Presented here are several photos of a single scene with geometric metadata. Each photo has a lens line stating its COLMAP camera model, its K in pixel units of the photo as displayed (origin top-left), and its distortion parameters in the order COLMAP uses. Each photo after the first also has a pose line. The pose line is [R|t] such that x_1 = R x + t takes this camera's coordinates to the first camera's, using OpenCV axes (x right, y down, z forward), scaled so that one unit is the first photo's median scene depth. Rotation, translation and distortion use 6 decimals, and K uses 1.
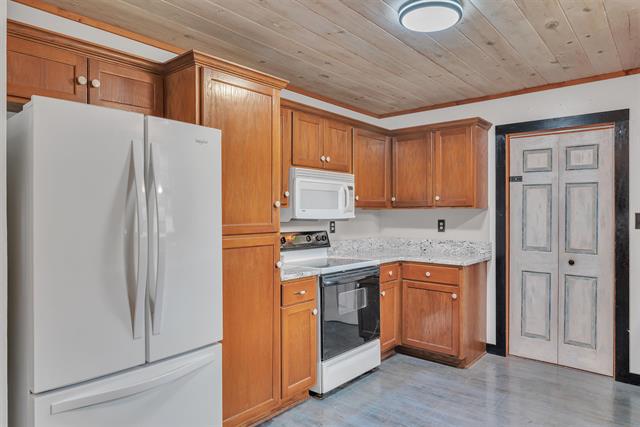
lens RADIAL K [[409.1, 0, 320.0], [0, 409.1, 213.5], [0, 0, 1]] dist [-0.006269, -0.000791]
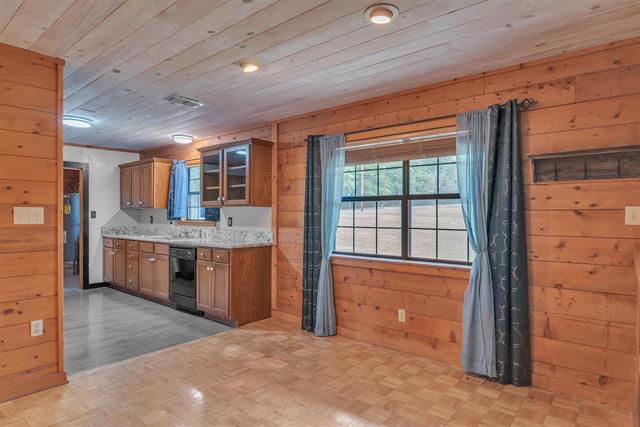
lens RADIAL K [[360.2, 0, 320.0], [0, 360.2, 213.5], [0, 0, 1]] dist [0.001038, 0.000449]
pose [[-0.026867, -0.001460, 0.999638, -1.082764], [0.003391, 0.999993, 0.001551, 0.011463], [-0.999633, 0.003432, -0.026862, -0.174381]]
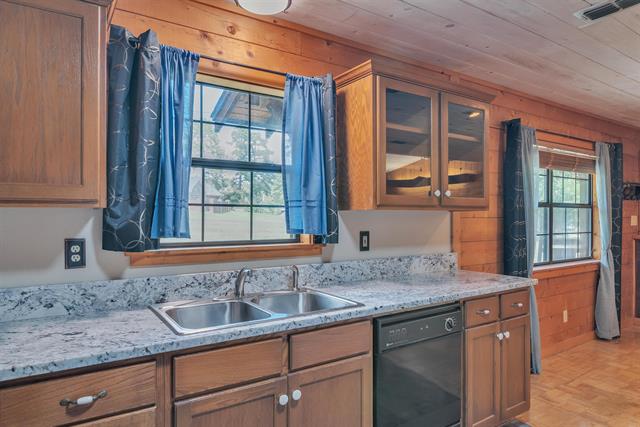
lens RADIAL K [[409.1, 0, 320.0], [0, 409.1, 213.5], [0, 0, 1]] dist [-0.006269, -0.000791]
pose [[-0.961837, -0.000514, 0.273621, 0.253128], [-0.000640, 1.000000, -0.000369, -0.004903], [-0.273621, -0.000530, -0.961837, 0.908570]]
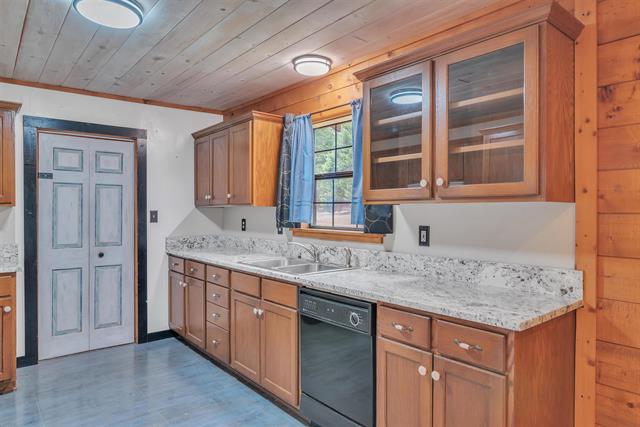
lens RADIAL K [[409.1, 0, 320.0], [0, 409.1, 213.5], [0, 0, 1]] dist [-0.006269, -0.000791]
pose [[0.170571, -0.010201, 0.985293, -0.376789], [0.004069, 0.999945, 0.009648, -0.002220], [-0.985337, 0.002364, 0.170604, 0.208275]]
